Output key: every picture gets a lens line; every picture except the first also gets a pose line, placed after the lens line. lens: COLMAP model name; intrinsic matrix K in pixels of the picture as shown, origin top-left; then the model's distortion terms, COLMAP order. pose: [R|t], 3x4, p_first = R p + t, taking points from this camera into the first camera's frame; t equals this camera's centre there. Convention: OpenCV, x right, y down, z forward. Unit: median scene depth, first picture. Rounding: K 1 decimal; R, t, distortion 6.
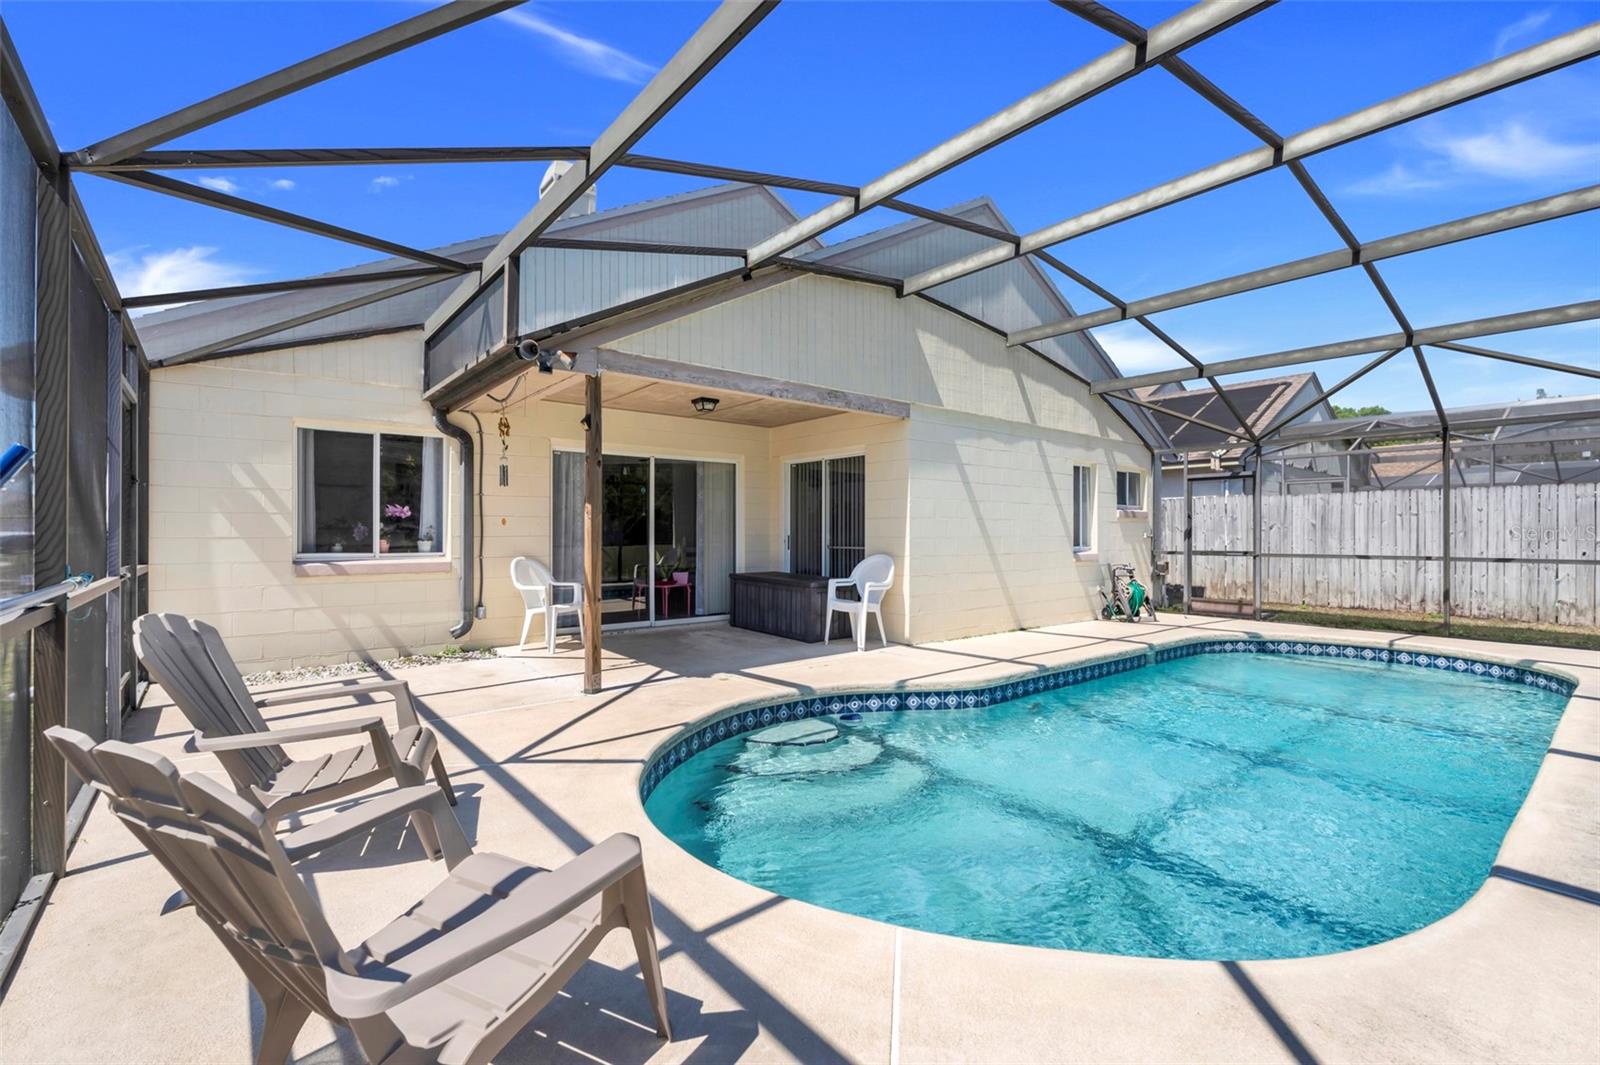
lens RADIAL K [[705.7, 0, 797.2], [0, 705.7, 527.5], [0, 0, 1]] dist [-0.000117, -0.000090]
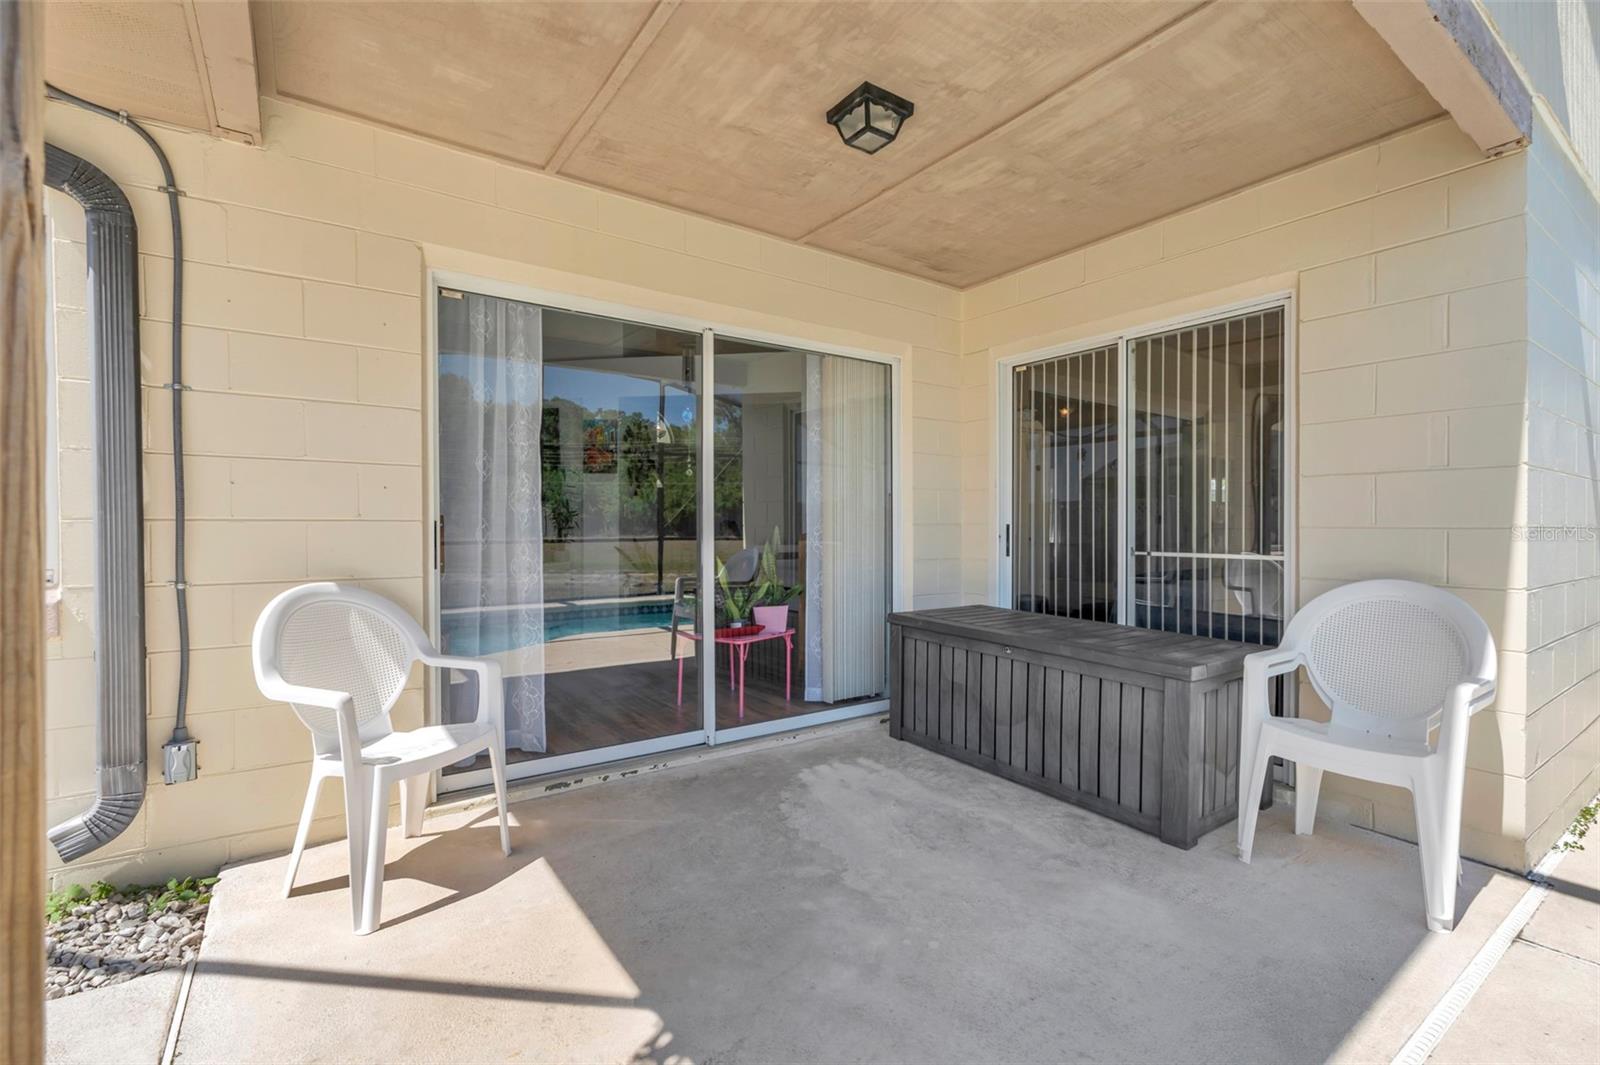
lens RADIAL K [[705.7, 0, 797.2], [0, 705.7, 527.5], [0, 0, 1]] dist [-0.000117, -0.000090]
pose [[0.997451, 0.001602, -0.071340, -0.127560], [-0.000911, 0.999952, 0.009712, 0.010046], [0.071352, -0.009623, 0.997405, 0.606773]]
